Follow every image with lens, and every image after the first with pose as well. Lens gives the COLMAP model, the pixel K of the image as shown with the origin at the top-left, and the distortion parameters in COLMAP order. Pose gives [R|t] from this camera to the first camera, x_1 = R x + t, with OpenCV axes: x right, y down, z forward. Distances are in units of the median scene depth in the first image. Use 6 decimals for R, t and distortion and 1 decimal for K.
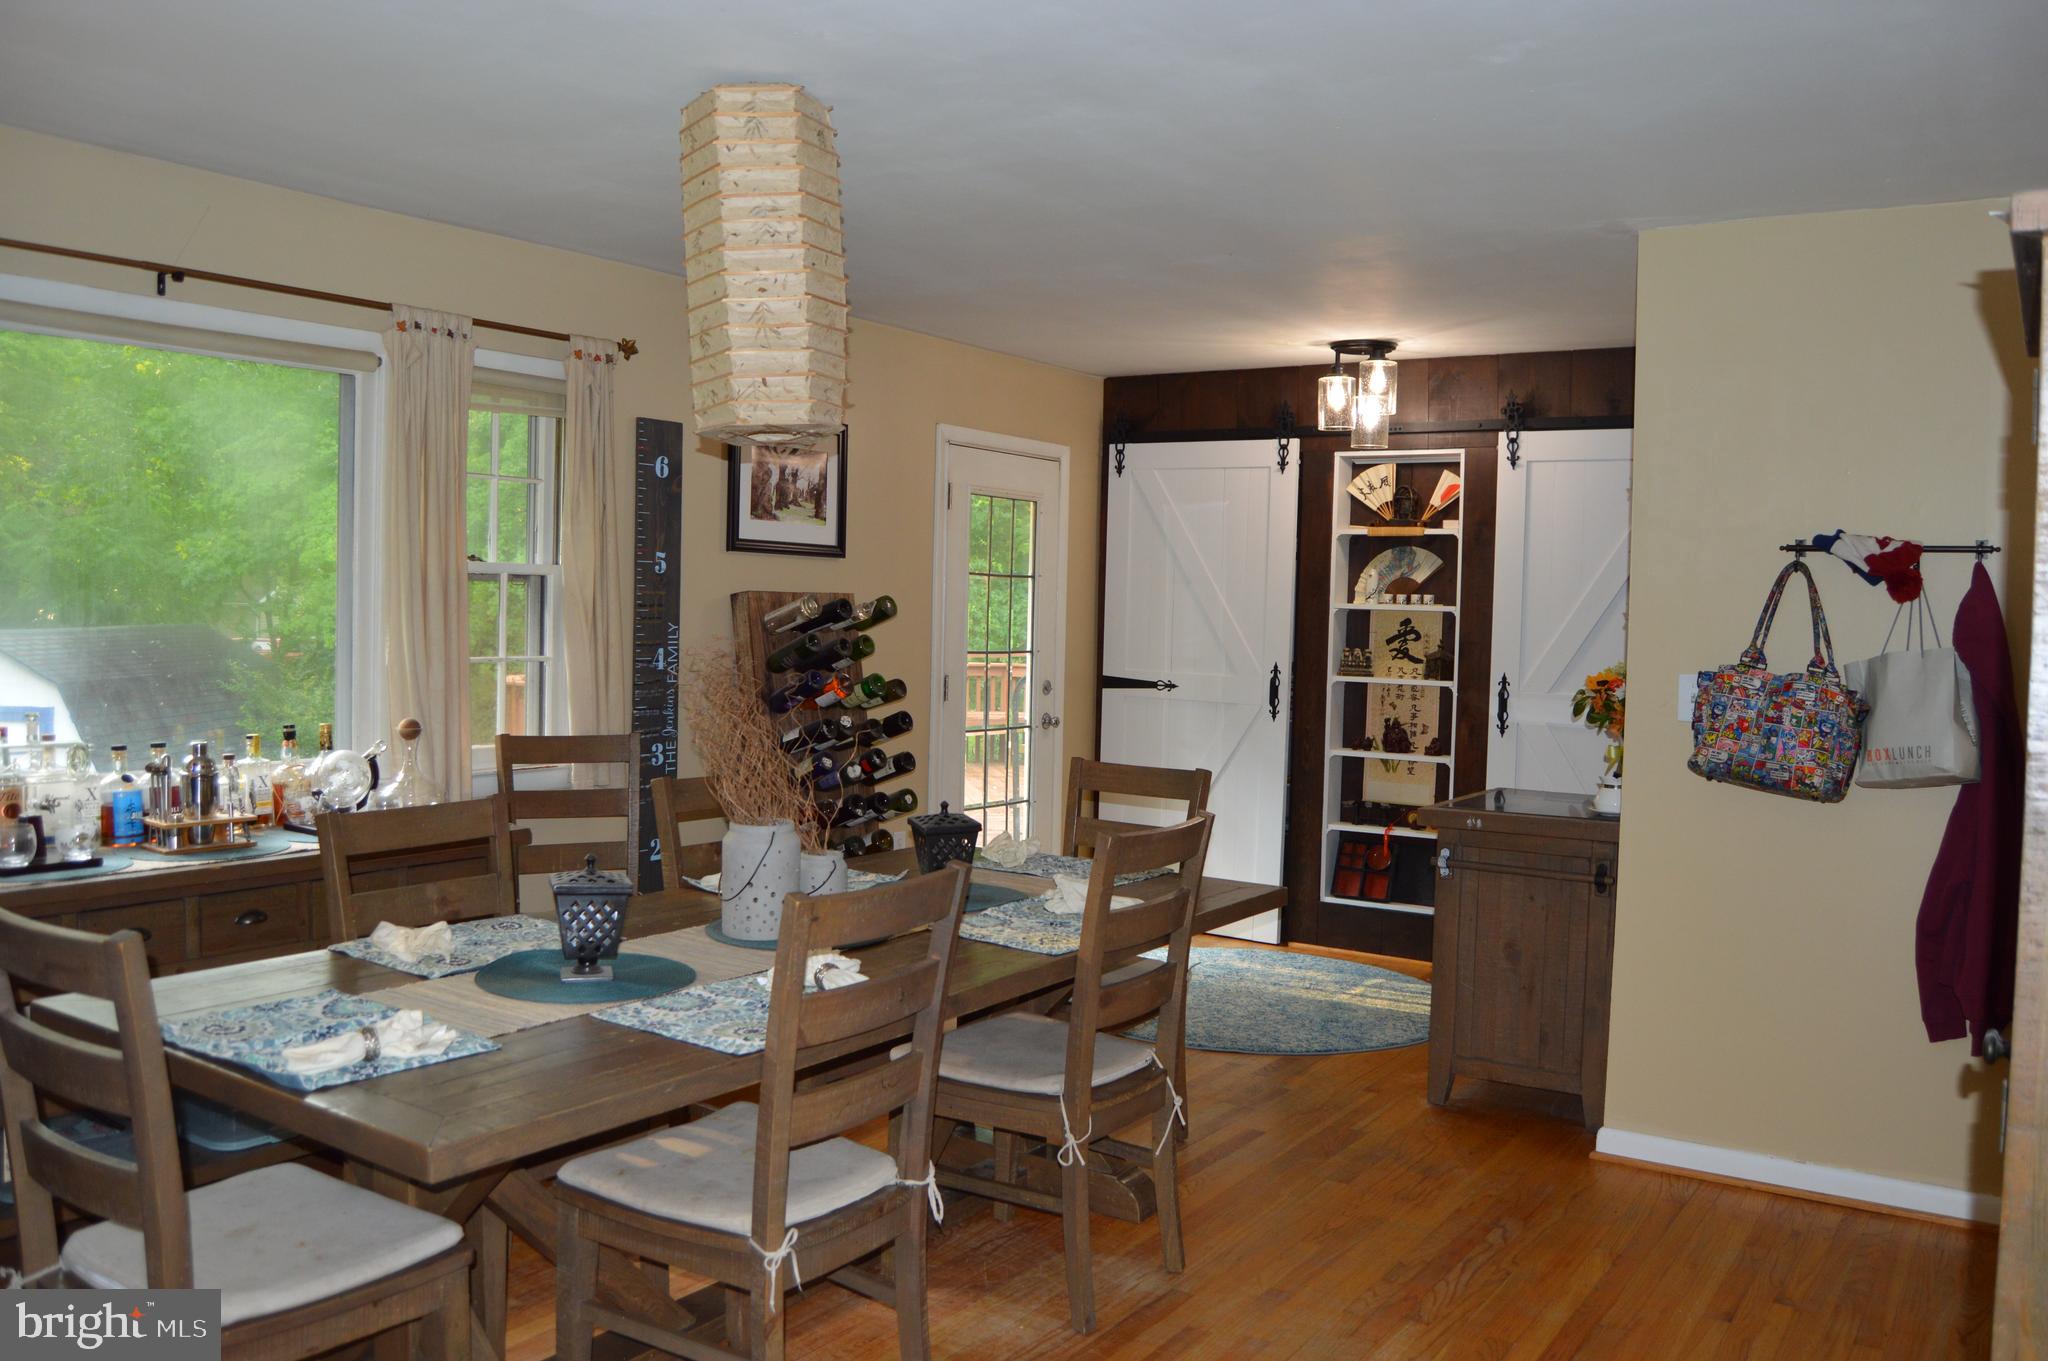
lens RADIAL K [[1627.1, 0, 1031.0], [0, 1627.1, 676.9], [0, 0, 1]] dist [-0.092145, 0.038686]
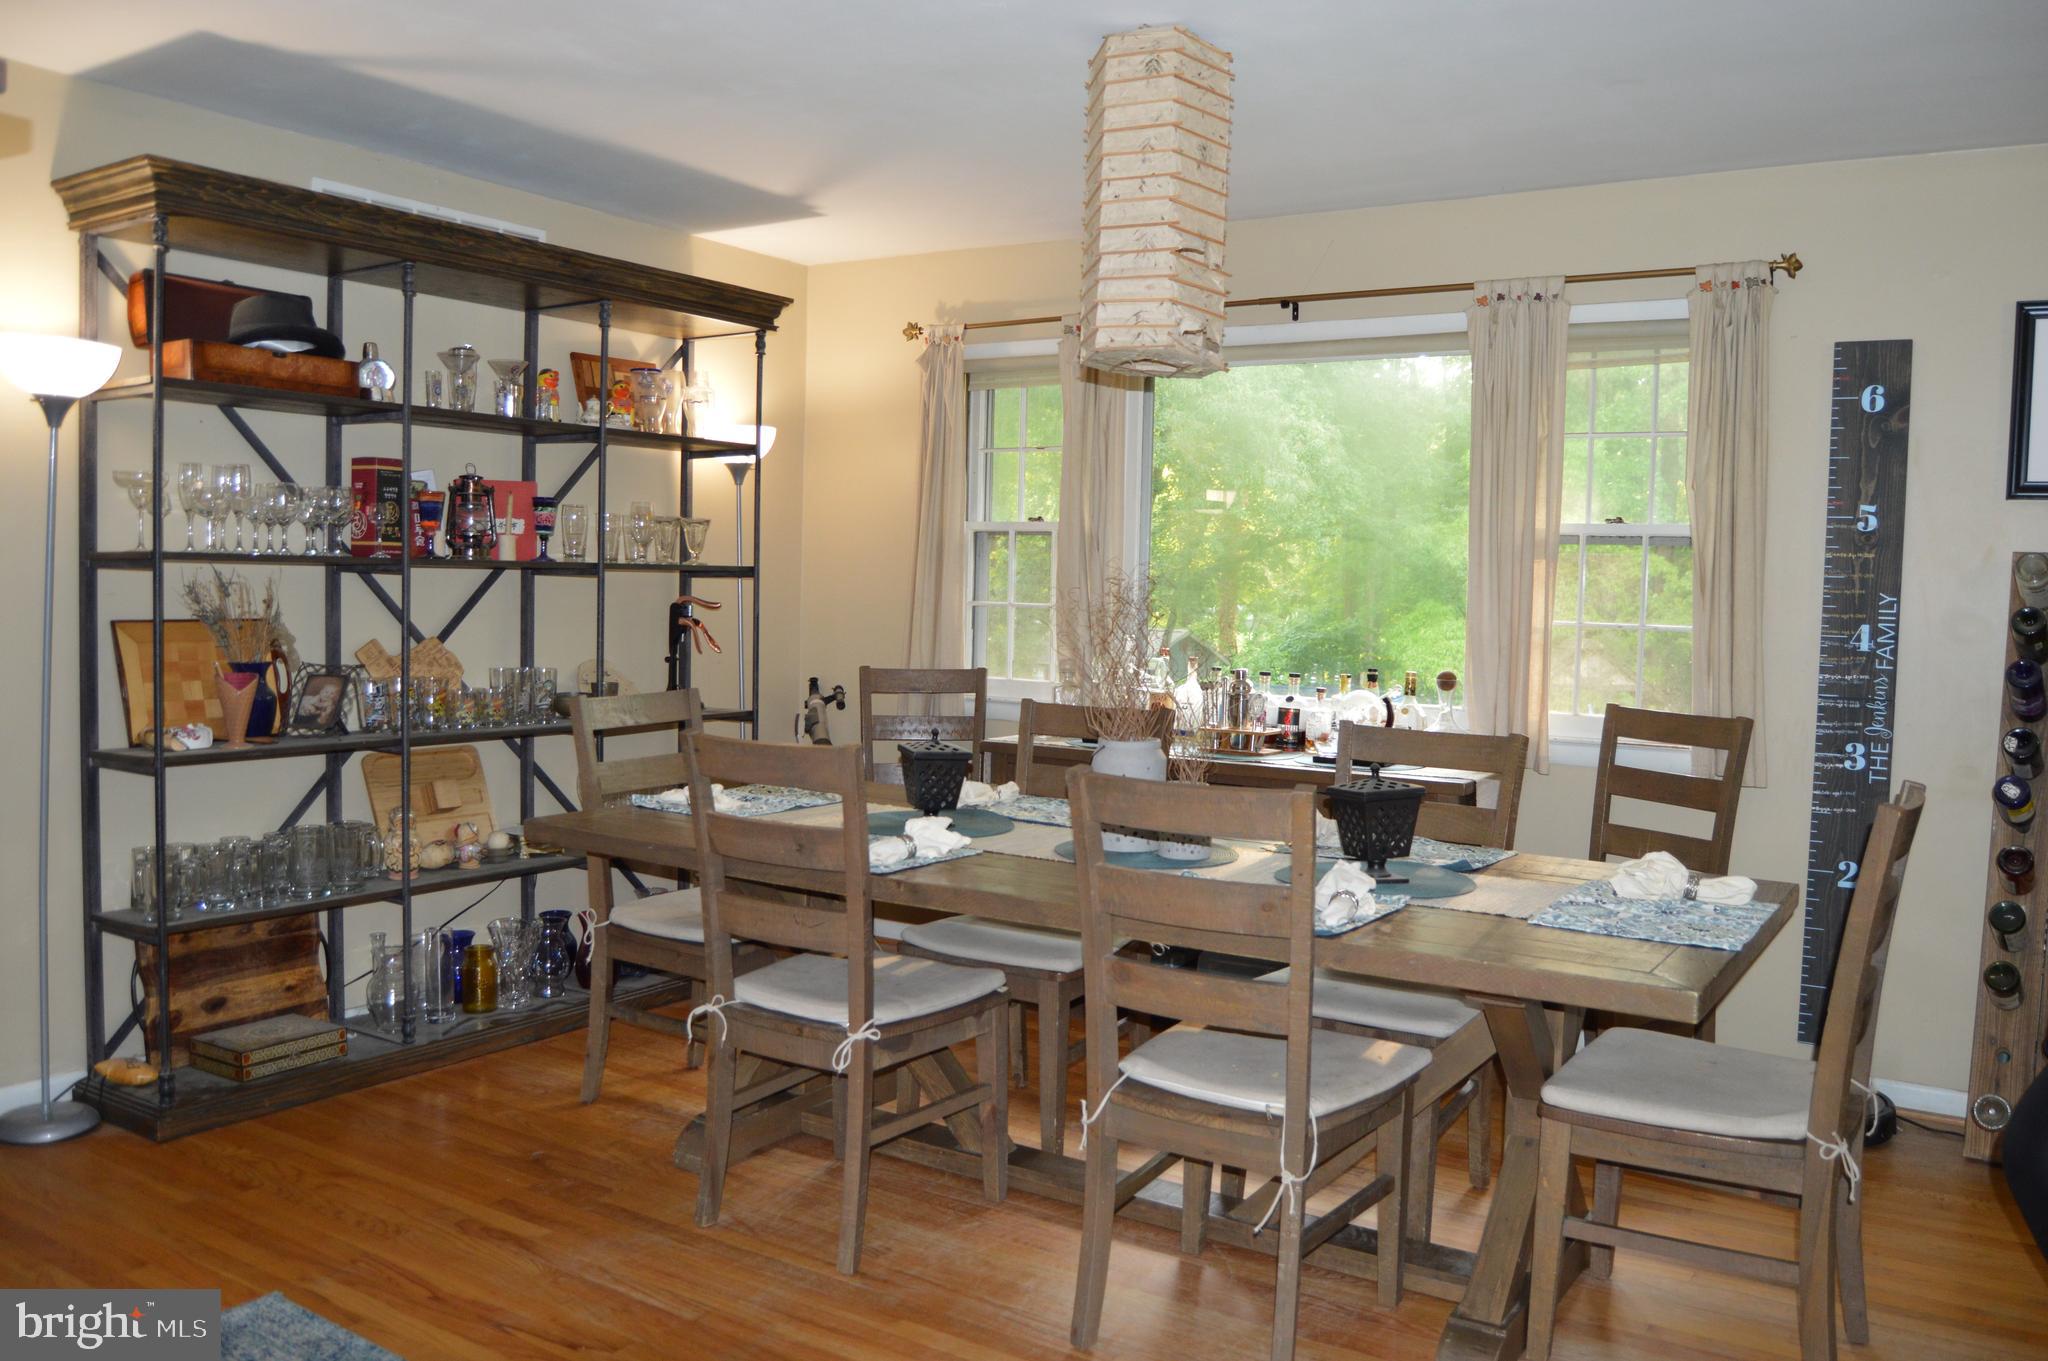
lens RADIAL K [[1663.0, 0, 1030.1], [0, 1663.0, 680.2], [0, 0, 1]] dist [-0.090316, 0.034067]
pose [[0.023841, 0.031860, -0.999208, 0.576112], [-0.072527, 0.996913, 0.030056, 0.015674], [0.997081, 0.071753, 0.026078, 0.577363]]
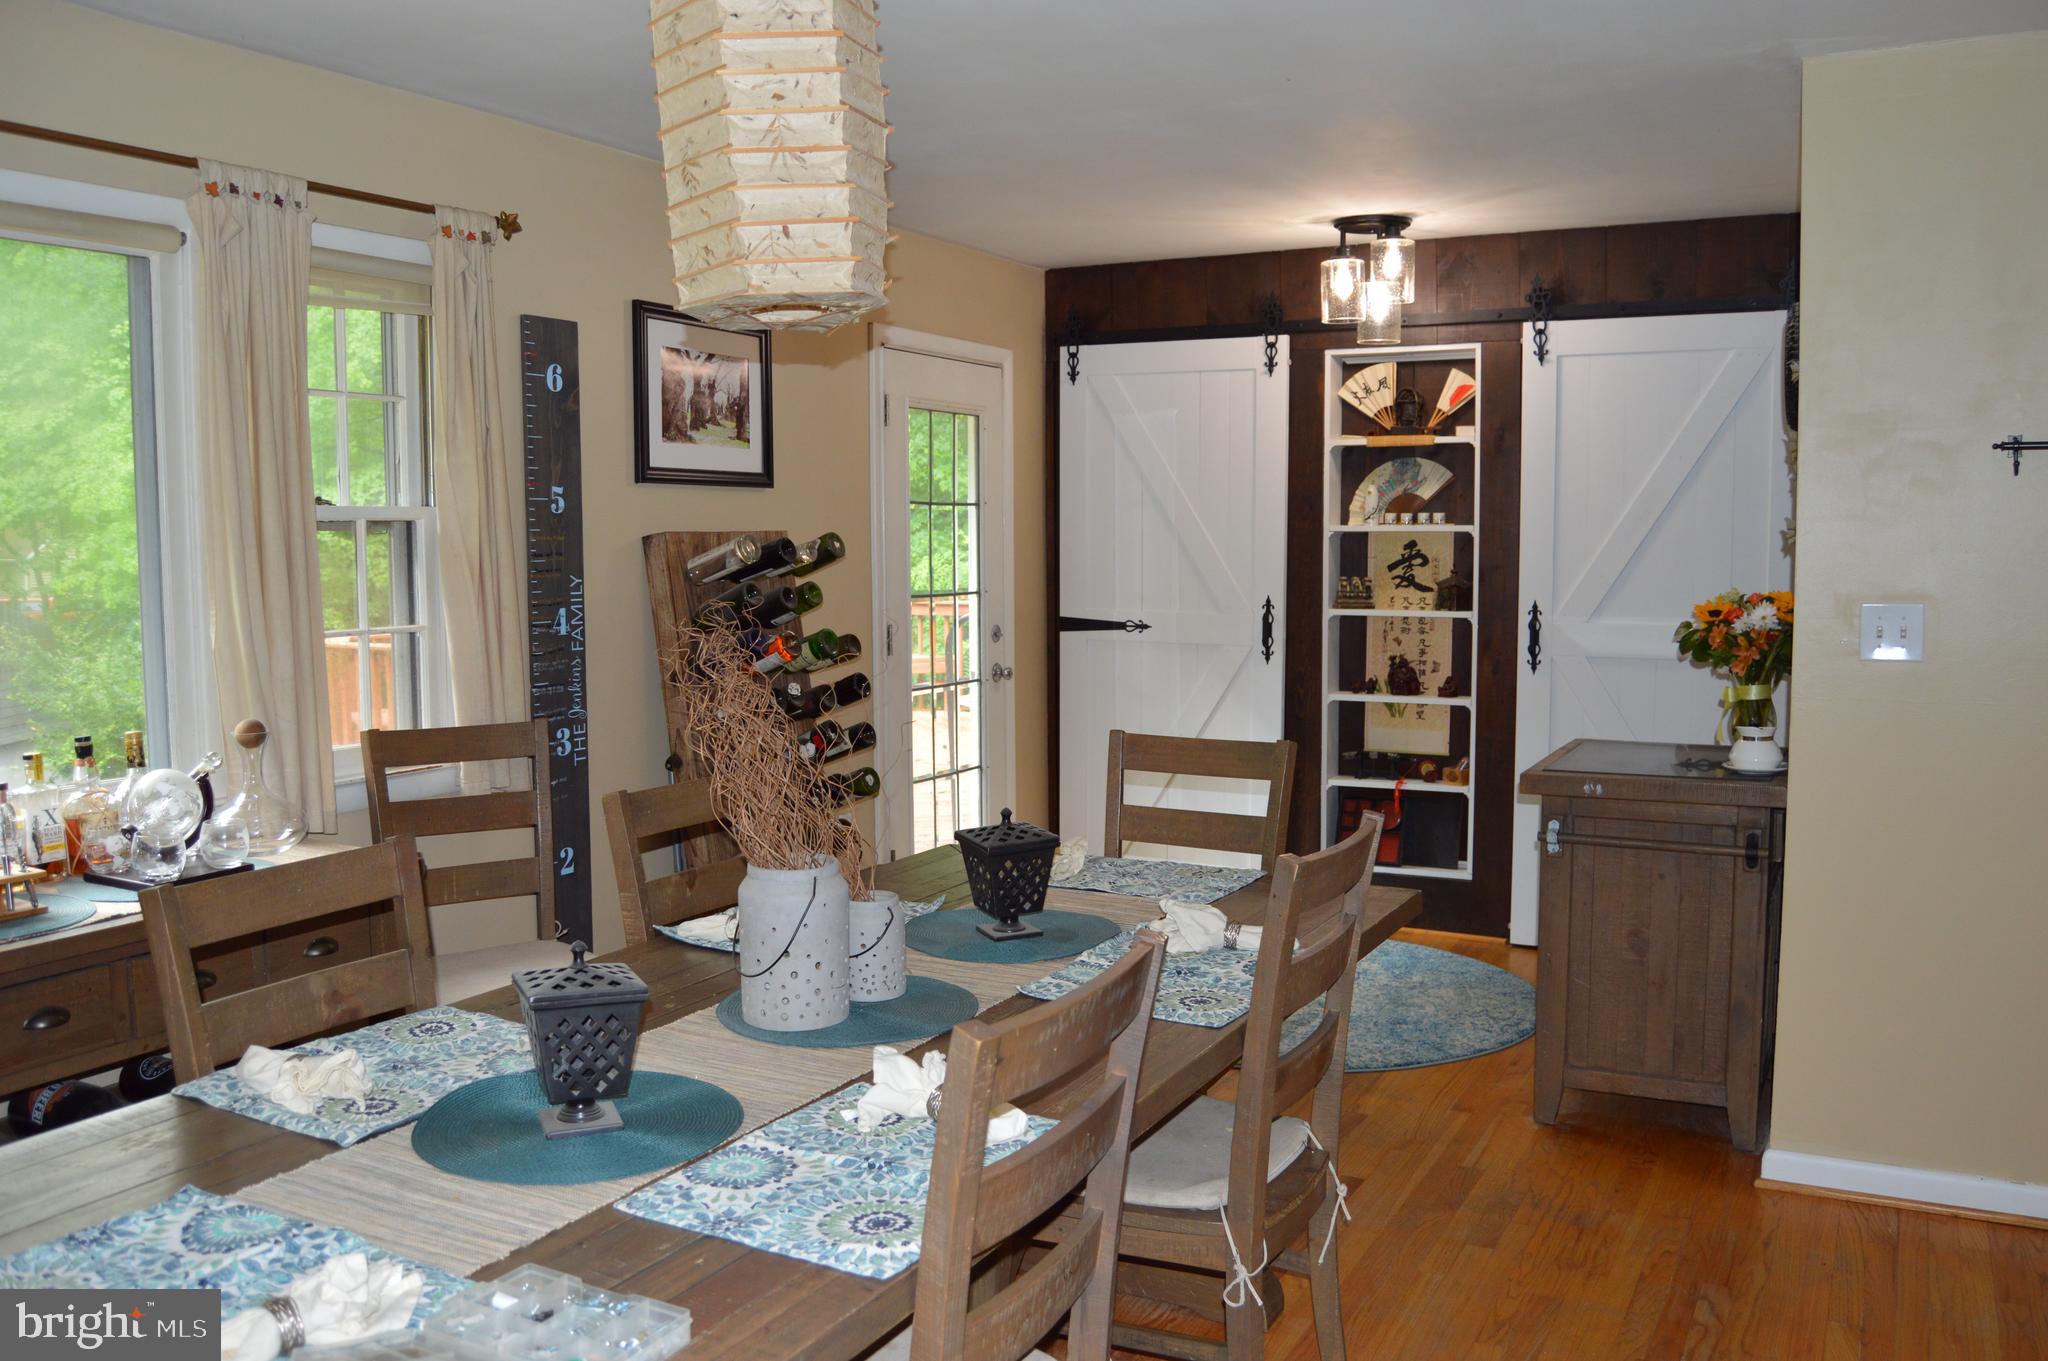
lens RADIAL K [[1662.0, 0, 1033.5], [0, 1662.0, 674.8], [0, 0, 1]] dist [-0.088954, 0.030838]
pose [[0.993825, -0.037880, 0.104290, -0.086263], [0.033408, 0.998460, 0.044294, -0.013429], [-0.105807, -0.040536, 0.993560, 0.175369]]
